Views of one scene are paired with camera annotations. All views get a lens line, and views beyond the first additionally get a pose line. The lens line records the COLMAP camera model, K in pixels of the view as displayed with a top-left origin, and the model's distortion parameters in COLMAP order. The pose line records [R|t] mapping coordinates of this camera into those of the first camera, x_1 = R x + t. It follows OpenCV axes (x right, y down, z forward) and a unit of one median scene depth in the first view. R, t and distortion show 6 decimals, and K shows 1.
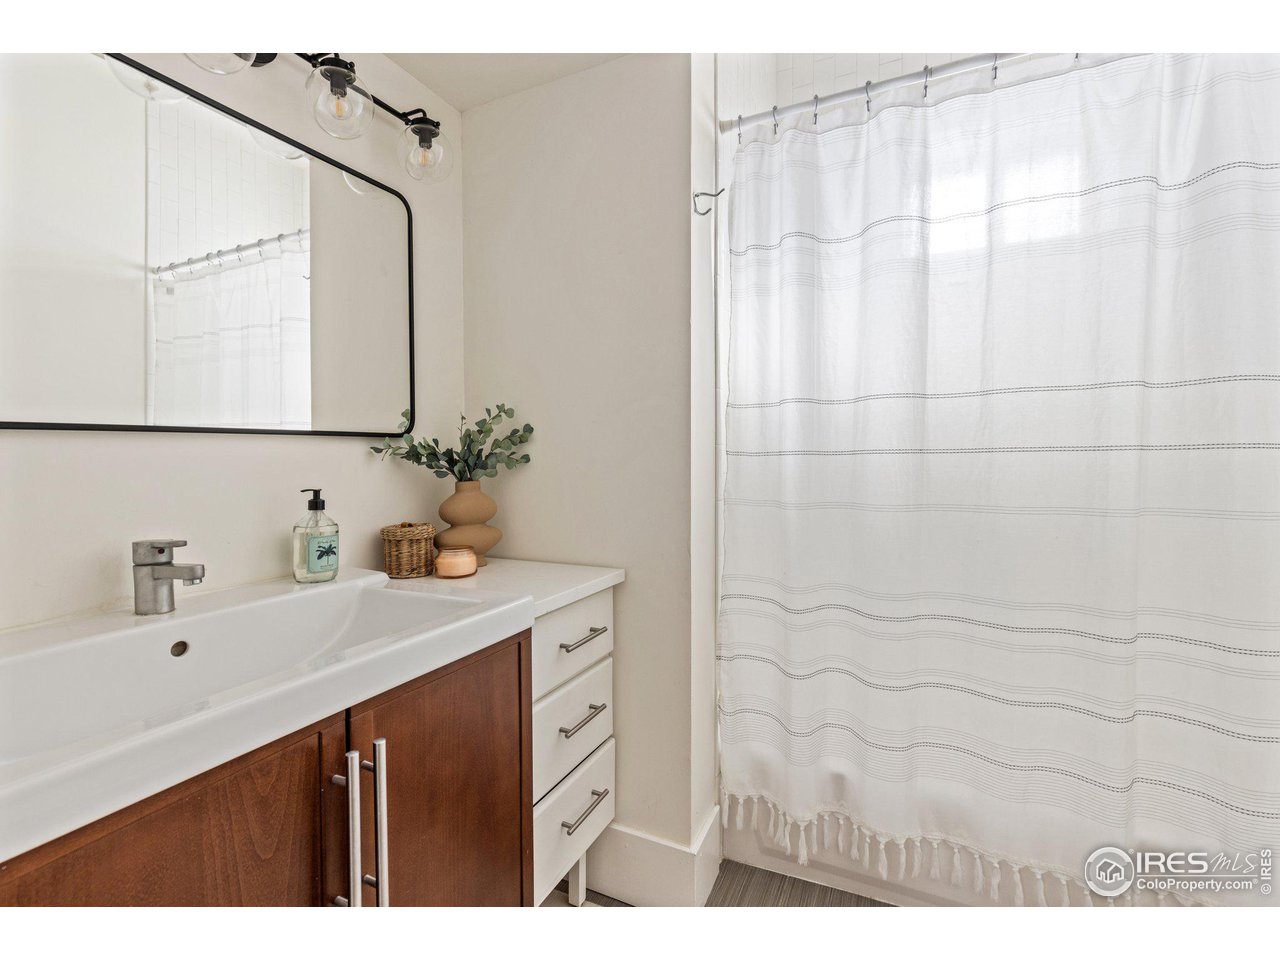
lens RADIAL K [[553.4, 0, 640.0], [0, 553.4, 480.0], [0, 0, 1]] dist [-0.012308, -0.000064]
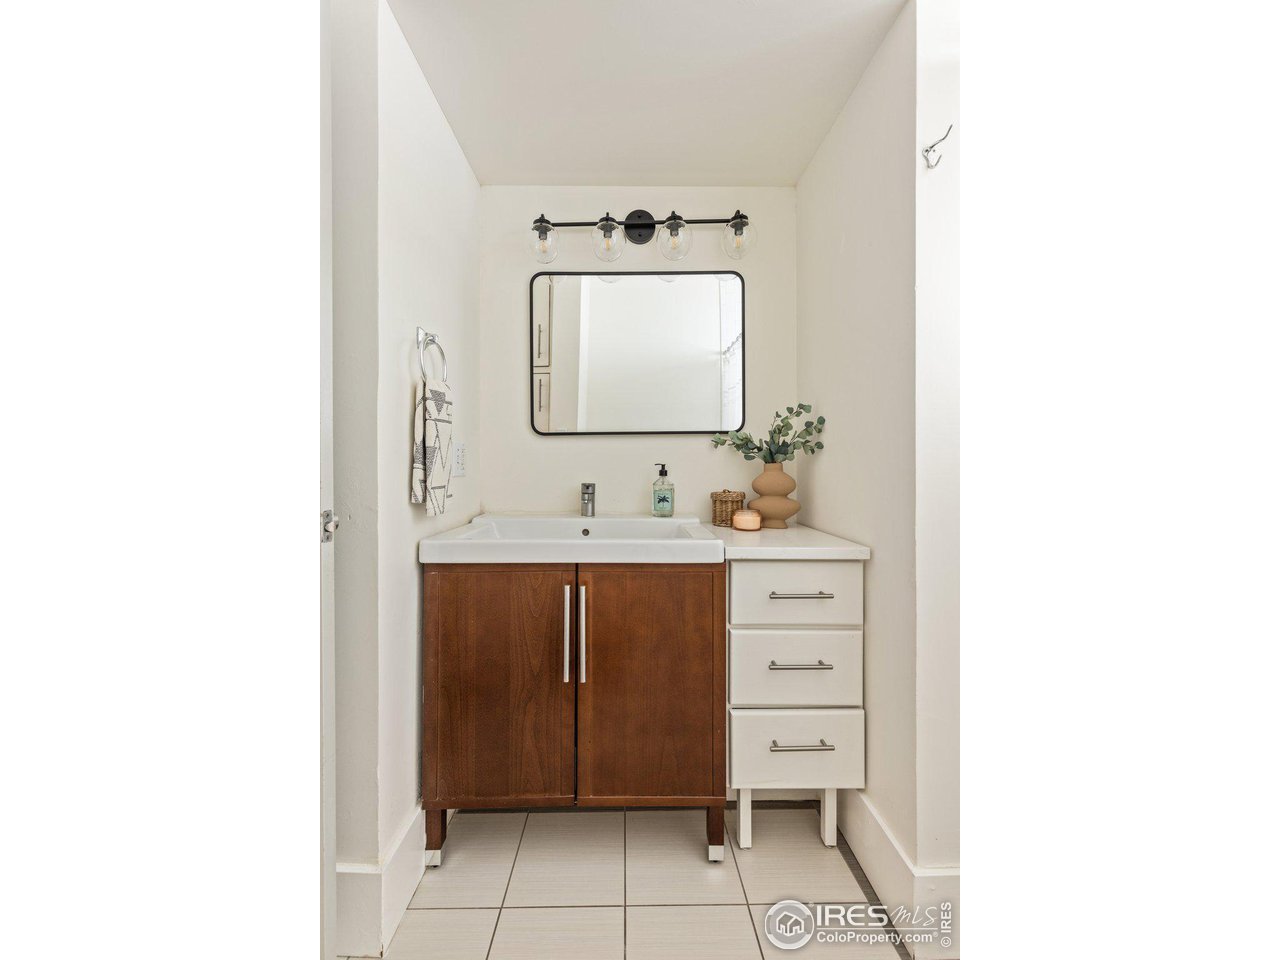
lens RADIAL K [[425.2, 0, 636.3], [0, 425.2, 468.4], [0, 0, 1]] dist [0.000177, 0.000004]
pose [[0.451336, 0.011248, -0.892283, 0.469844], [-0.038129, 0.999250, -0.006690, 0.034274], [0.891539, 0.037041, 0.451427, 0.246865]]
